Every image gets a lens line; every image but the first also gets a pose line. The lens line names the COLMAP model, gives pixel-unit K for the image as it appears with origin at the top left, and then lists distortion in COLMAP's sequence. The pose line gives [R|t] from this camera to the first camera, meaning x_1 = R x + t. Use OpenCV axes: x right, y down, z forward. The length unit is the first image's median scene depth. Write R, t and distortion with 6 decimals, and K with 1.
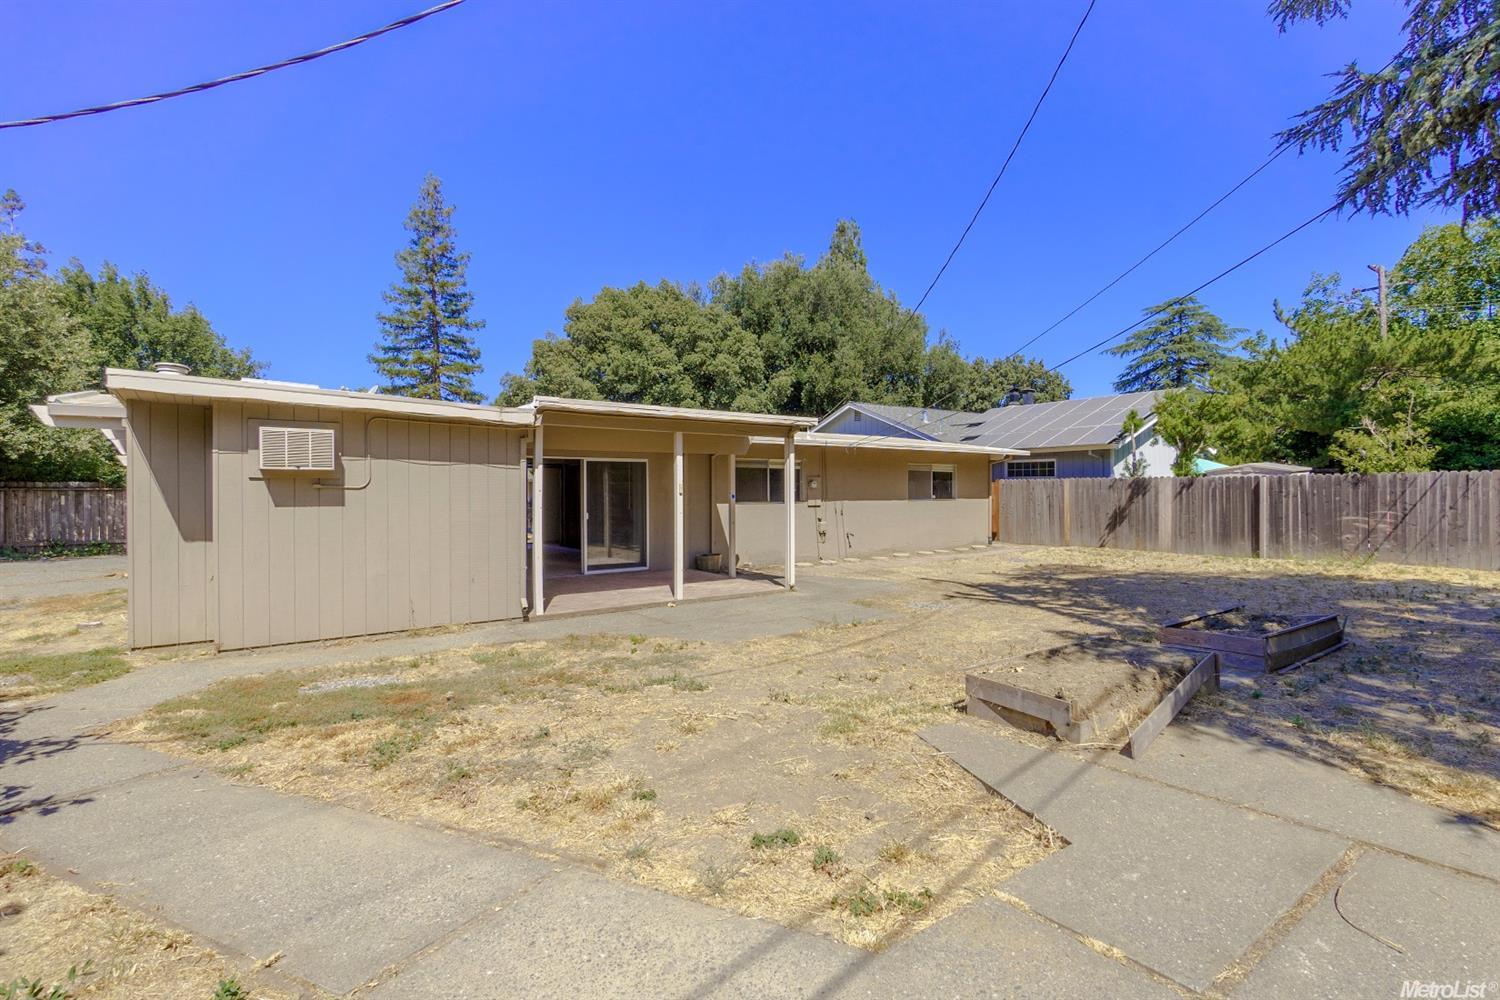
lens RADIAL K [[707.5, 0, 750.0], [0, 707.5, 500.0], [0, 0, 1]] dist [-0.000919, -0.000139]
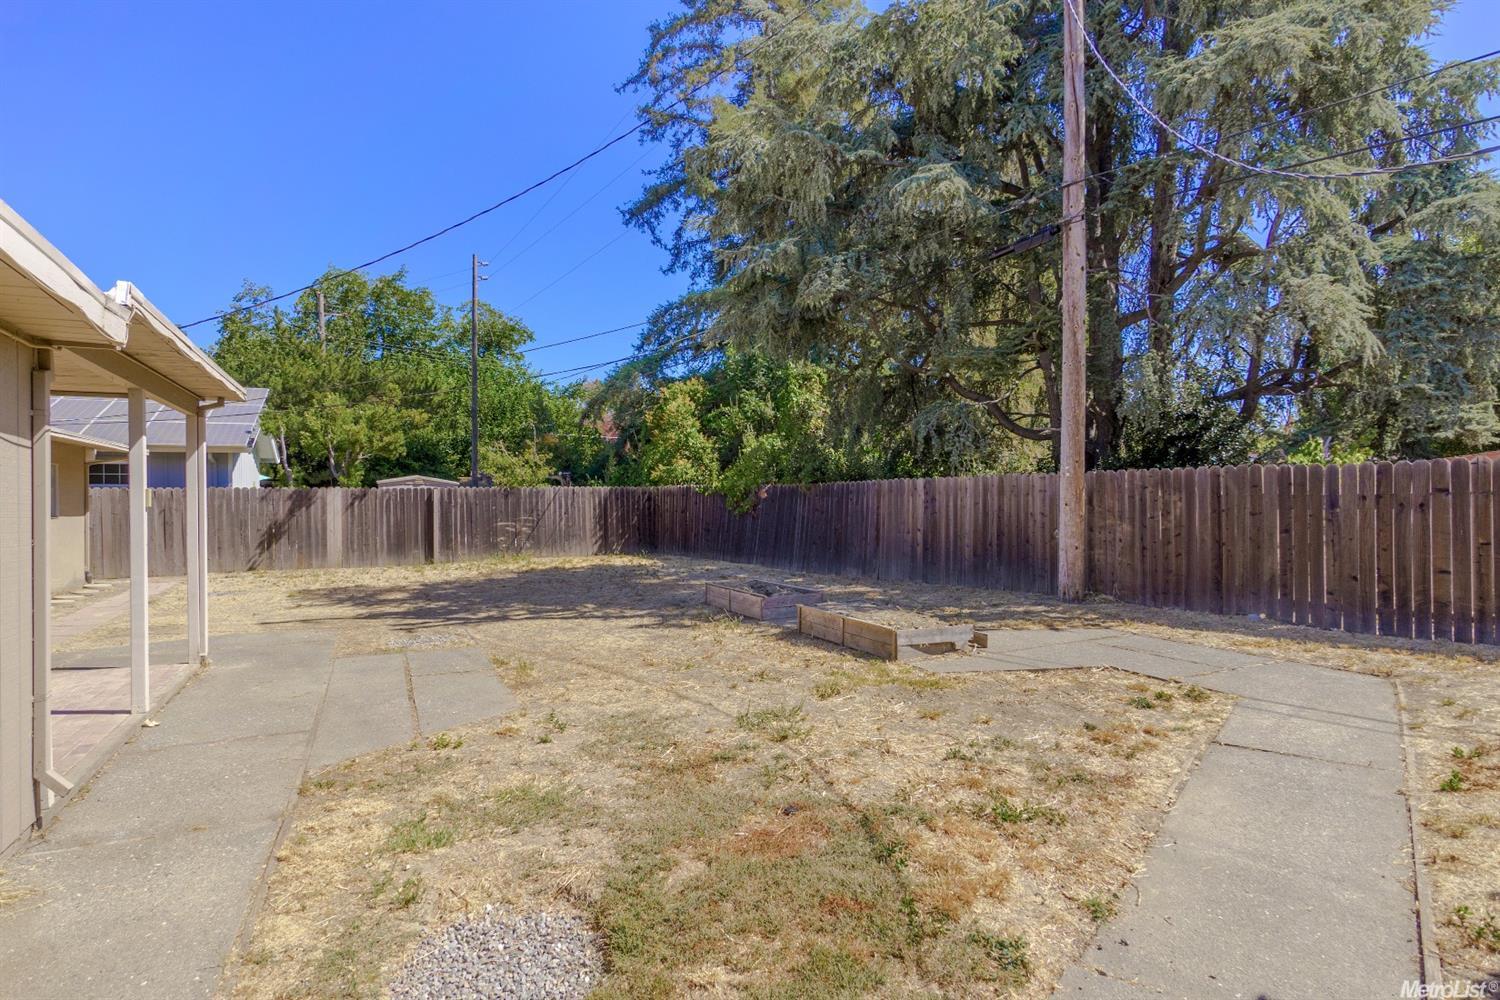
lens RADIAL K [[796.4, 0, 750.0], [0, 796.4, 500.0], [0, 0, 1]] dist [-0.000764, -0.000050]
pose [[0.192733, -0.001355, 0.981250, -0.371779], [0.019560, 0.999806, -0.002462, -0.003223], [-0.981056, 0.019668, 0.192722, 0.284721]]
